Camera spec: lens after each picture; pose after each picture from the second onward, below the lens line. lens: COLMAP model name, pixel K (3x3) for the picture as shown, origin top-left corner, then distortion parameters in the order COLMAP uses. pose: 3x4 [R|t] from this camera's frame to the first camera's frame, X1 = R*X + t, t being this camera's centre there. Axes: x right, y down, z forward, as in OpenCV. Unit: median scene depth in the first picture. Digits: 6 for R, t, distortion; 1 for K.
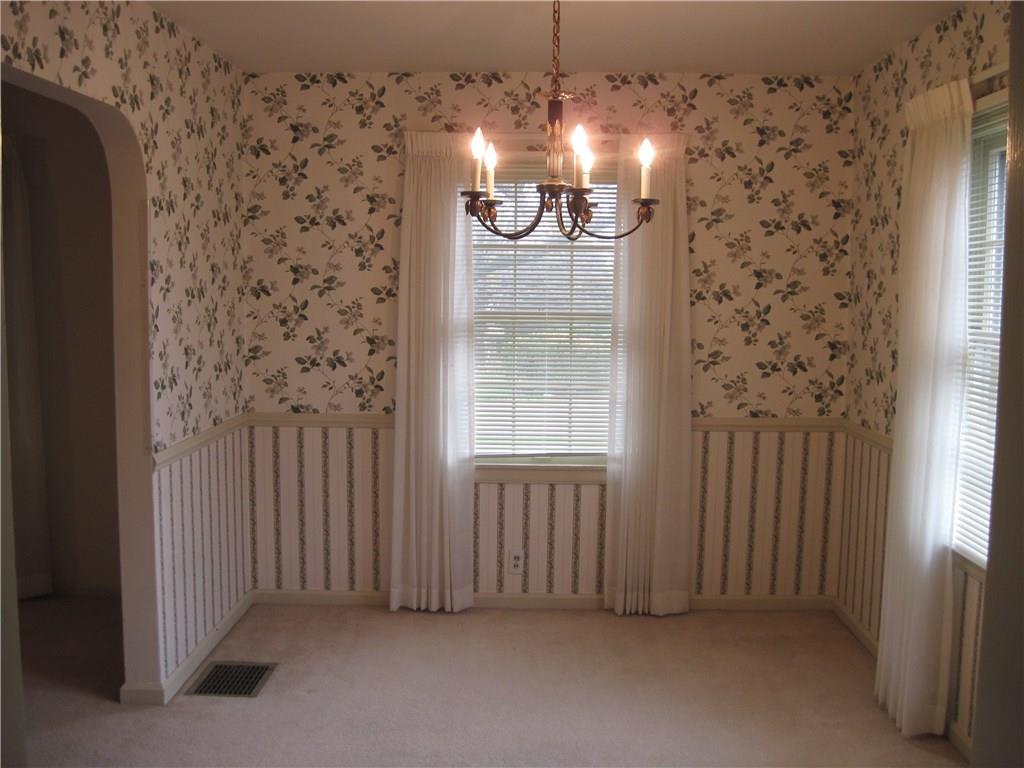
lens RADIAL K [[1005.4, 0, 513.2], [0, 1005.4, 384.8], [0, 0, 1]] dist [-0.110408, 0.000000]
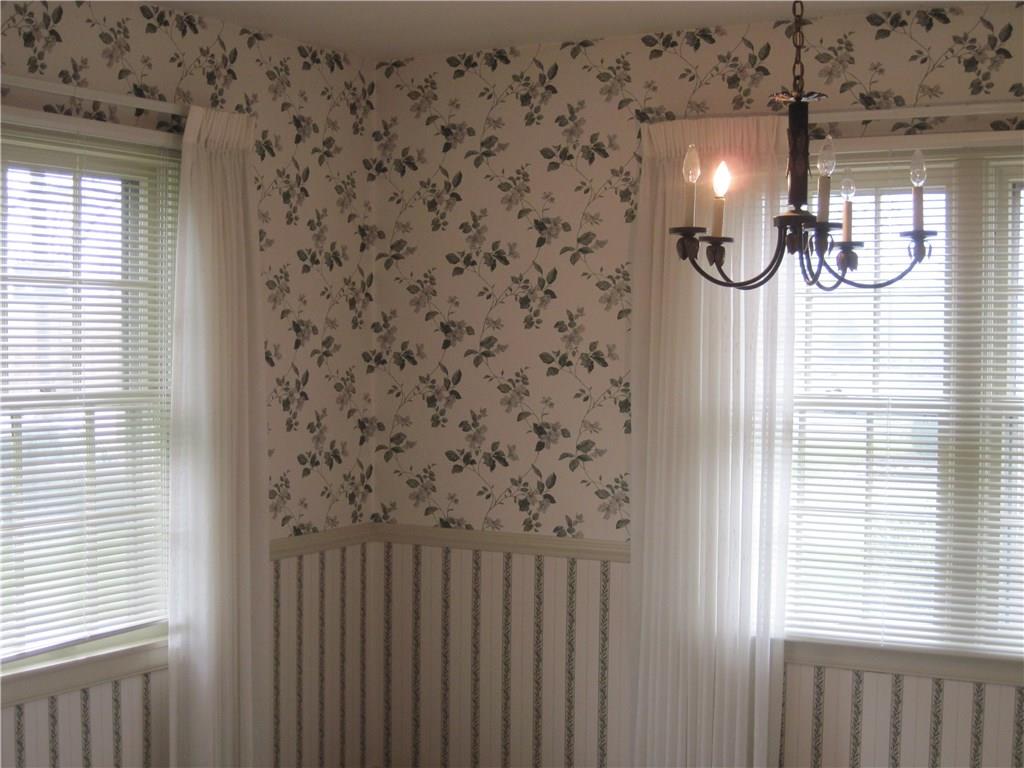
lens RADIAL K [[1663.4, 0, 511.3], [0, 1663.4, 385.0], [0, 0, 1]] dist [-0.015112, 0.000000]
pose [[0.868460, 0.007356, -0.495705, 0.420967], [-0.047154, 0.996582, -0.067823, 0.004225], [0.493512, 0.082276, 0.865839, -0.004751]]
